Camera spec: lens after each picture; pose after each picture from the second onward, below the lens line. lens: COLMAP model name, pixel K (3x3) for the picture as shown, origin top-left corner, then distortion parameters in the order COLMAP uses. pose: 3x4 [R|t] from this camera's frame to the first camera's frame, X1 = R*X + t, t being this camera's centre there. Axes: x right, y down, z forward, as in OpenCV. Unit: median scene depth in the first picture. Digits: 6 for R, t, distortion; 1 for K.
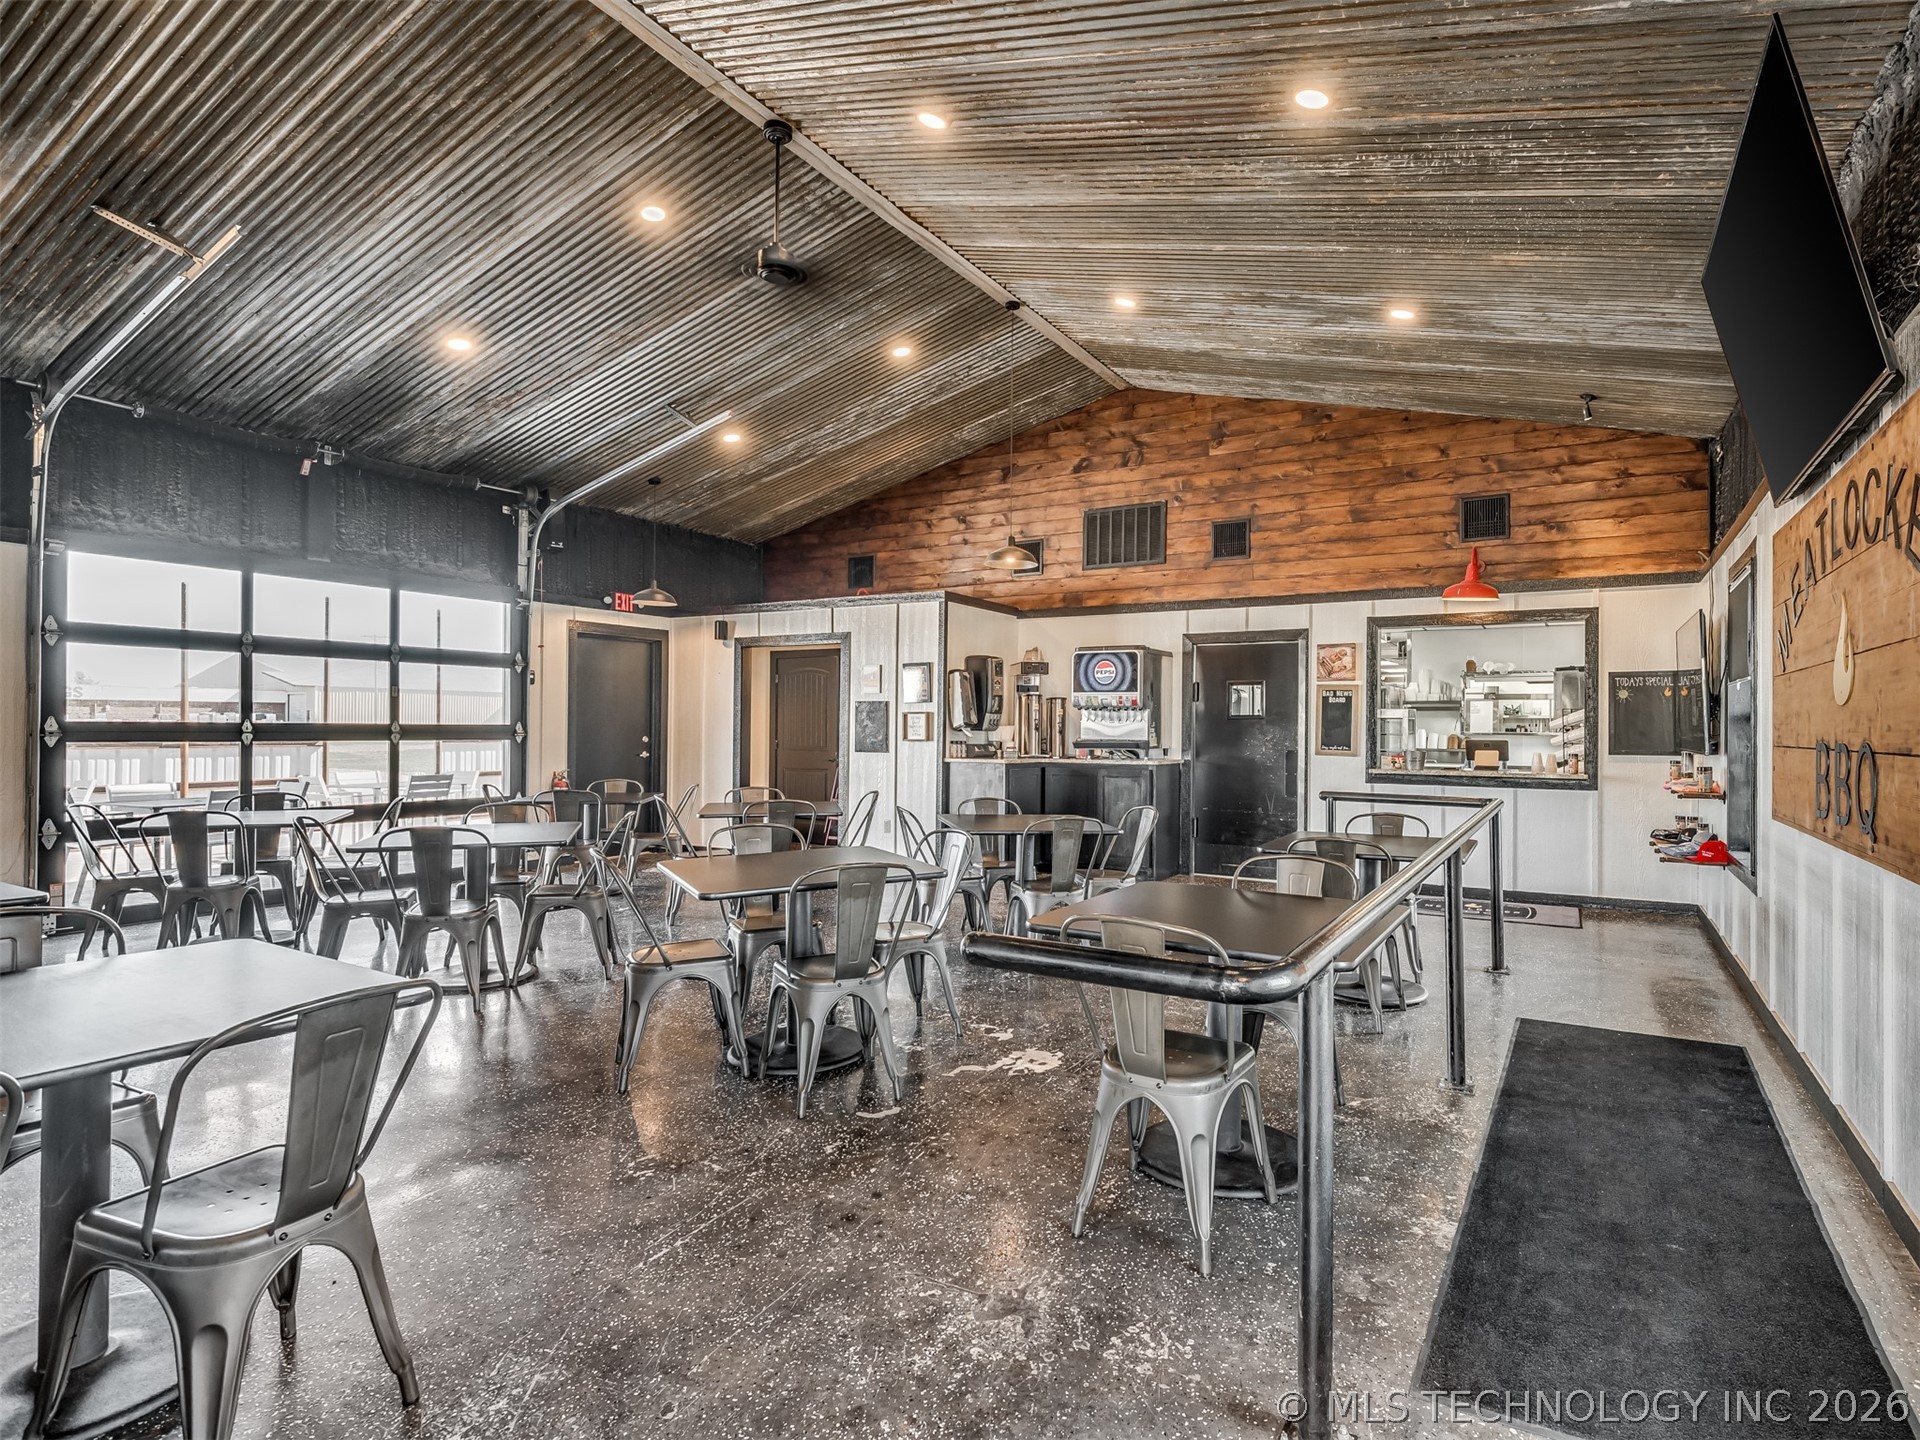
lens RADIAL K [[986.9, 0, 1041.5], [0, 986.9, 720.7], [0, 0, 1]] dist [-0.002529, -0.000405]
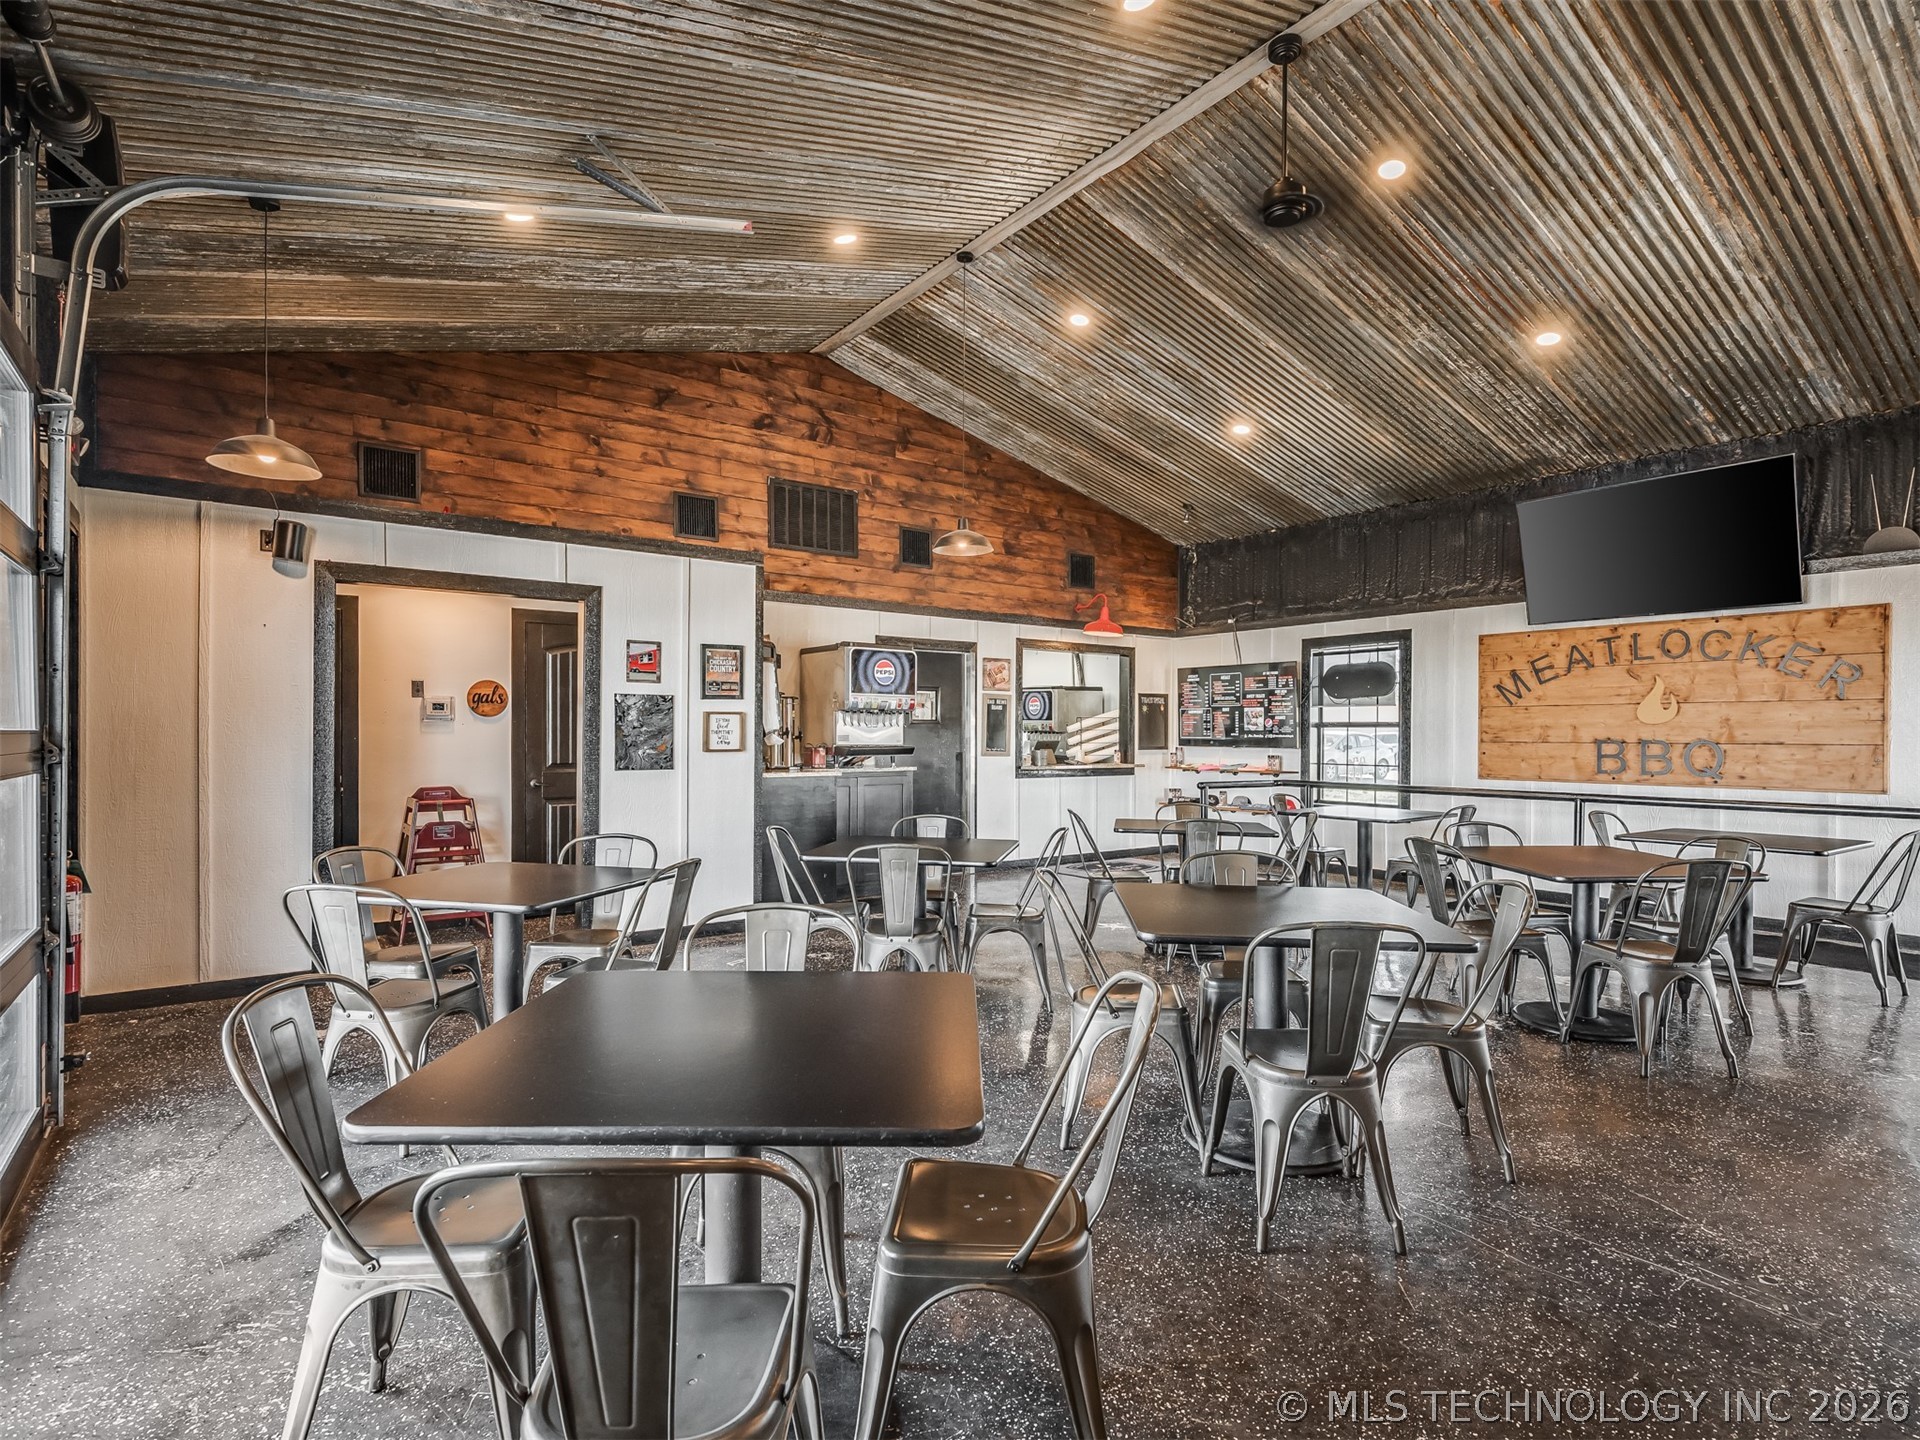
lens RADIAL K [[973.7, 0, 952.7], [0, 973.7, 730.1], [0, 0, 1]] dist [0.002045, -0.001916]
pose [[0.416937, -0.003004, 0.908931, -0.713161], [-0.008239, 0.999941, 0.007084, -0.002324], [-0.908898, -0.010443, 0.416887, 0.550662]]
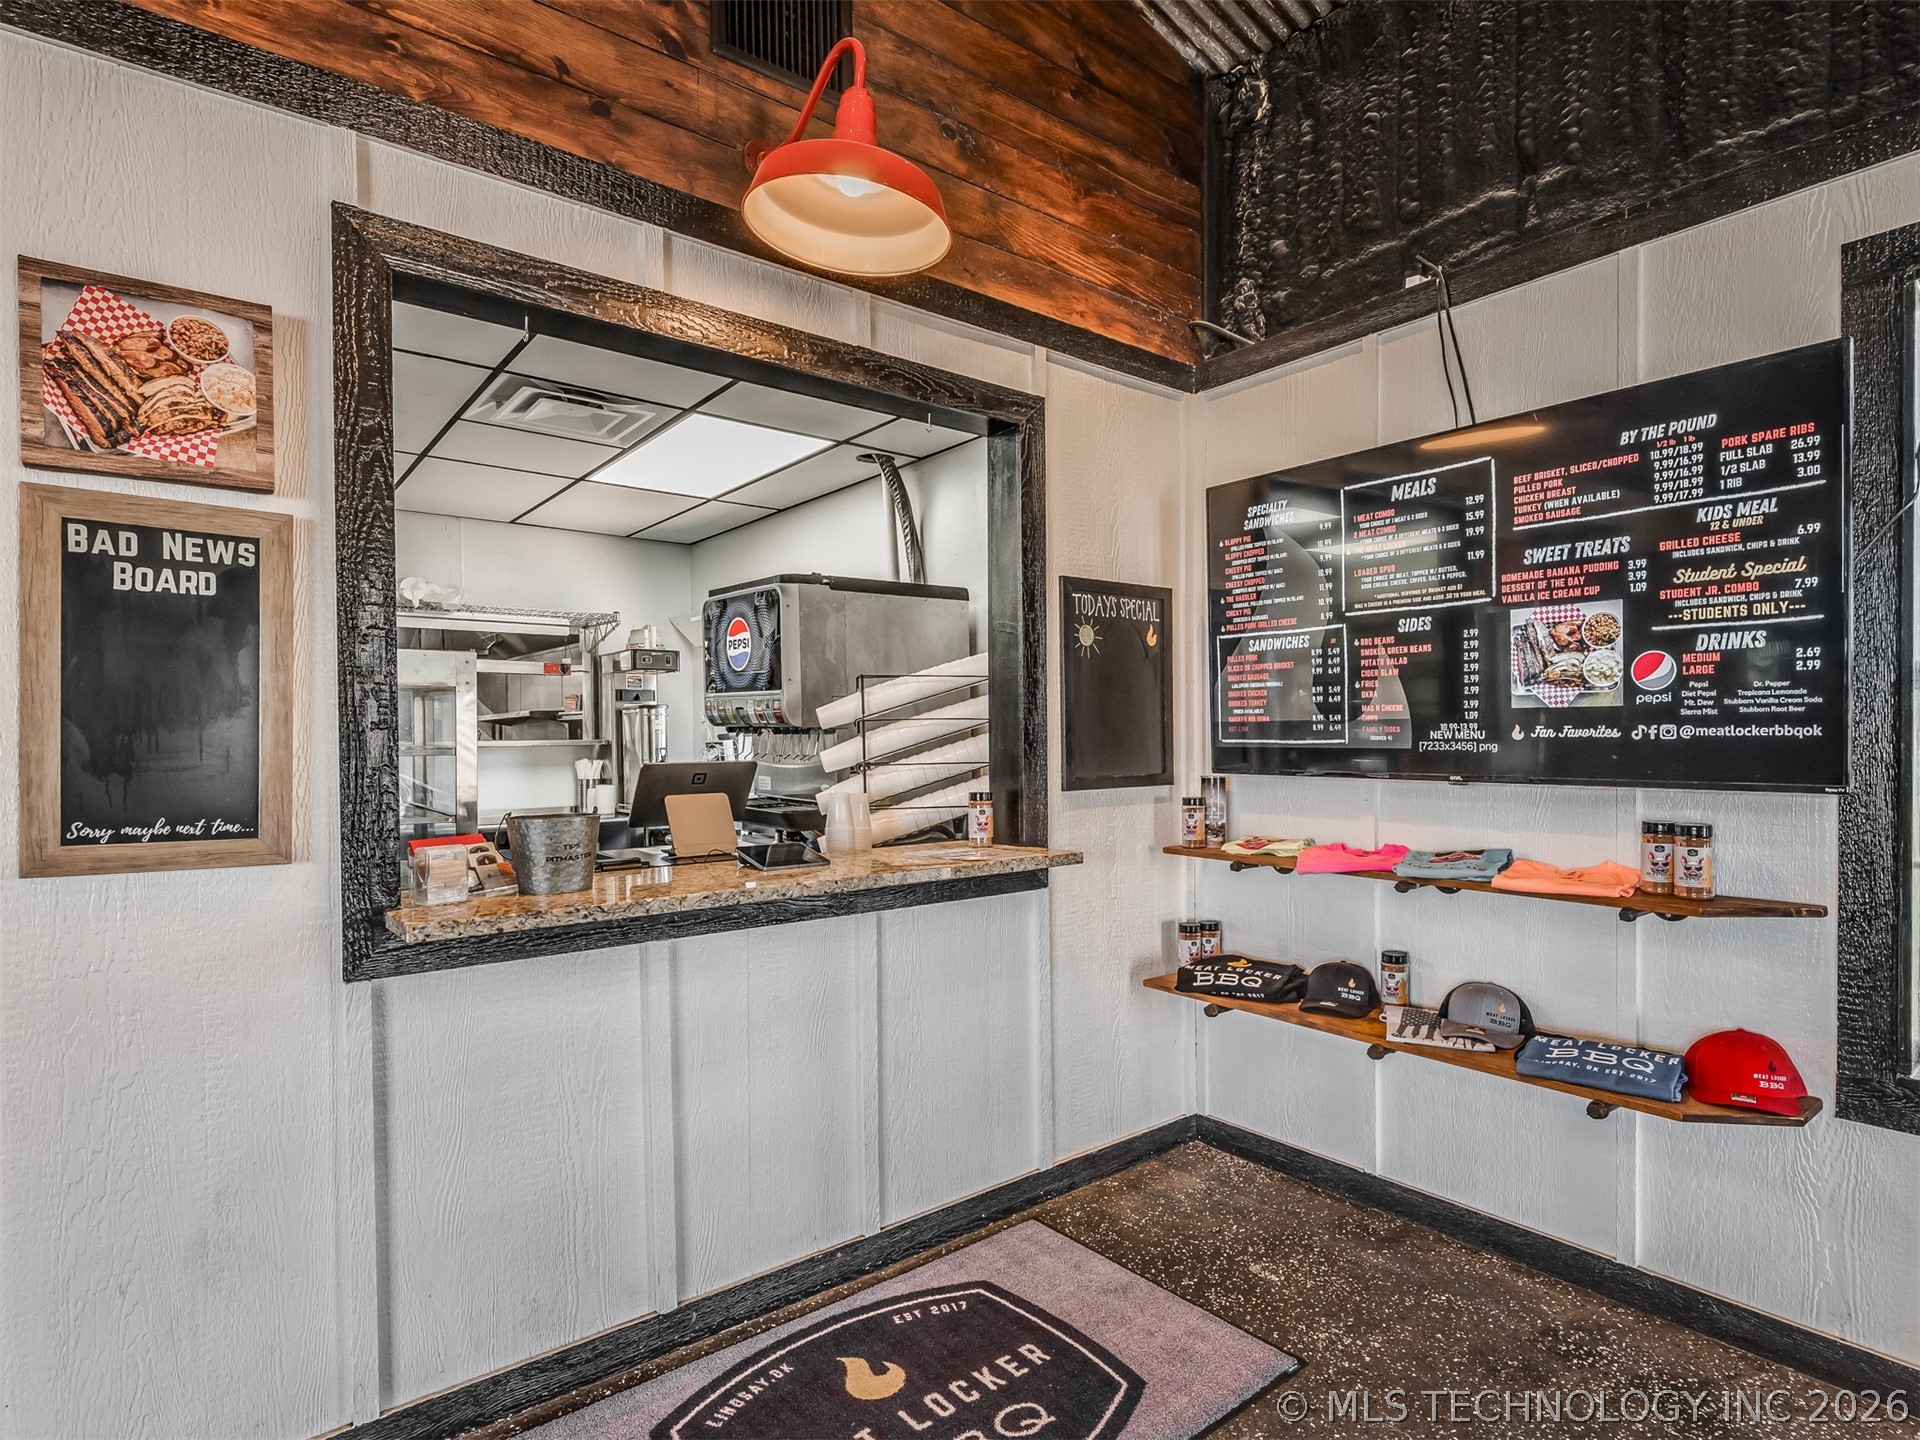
lens RADIAL K [[992.6, 0, 959.2], [0, 992.6, 736.3], [0, 0, 1]] dist [0.003173, -0.012200]
pose [[0.401947, -0.008728, 0.915621, 0.177271], [0.002516, 0.999961, 0.008427, 0.007852], [-0.915659, -0.001083, 0.401954, 0.746871]]
